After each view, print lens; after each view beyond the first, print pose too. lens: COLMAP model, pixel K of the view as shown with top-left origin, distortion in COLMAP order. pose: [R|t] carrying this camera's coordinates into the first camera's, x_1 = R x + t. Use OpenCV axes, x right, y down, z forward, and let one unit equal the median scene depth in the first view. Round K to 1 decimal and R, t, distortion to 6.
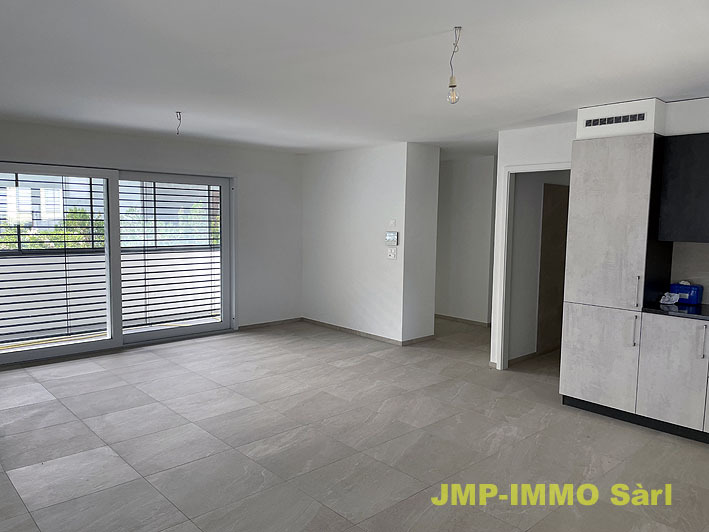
lens RADIAL K [[538.9, 0, 354.7], [0, 538.9, 266.6], [0, 0, 1]] dist [0.076965, -0.106590]
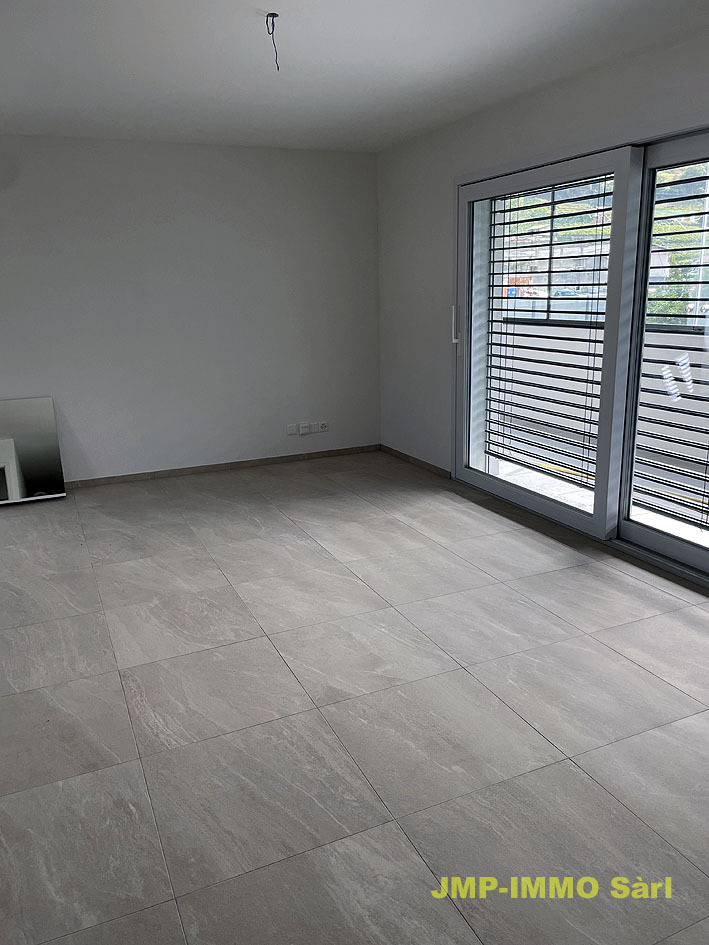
lens RADIAL K [[718.3, 0, 355.3], [0, 718.3, 471.6], [0, 0, 1]] dist [0.076965, -0.106590]
pose [[-0.313740, 0.231758, -0.920791, 0.267035], [-0.068602, 0.961688, 0.265426, -0.081905], [0.947027, 0.146443, -0.285821, 1.199329]]
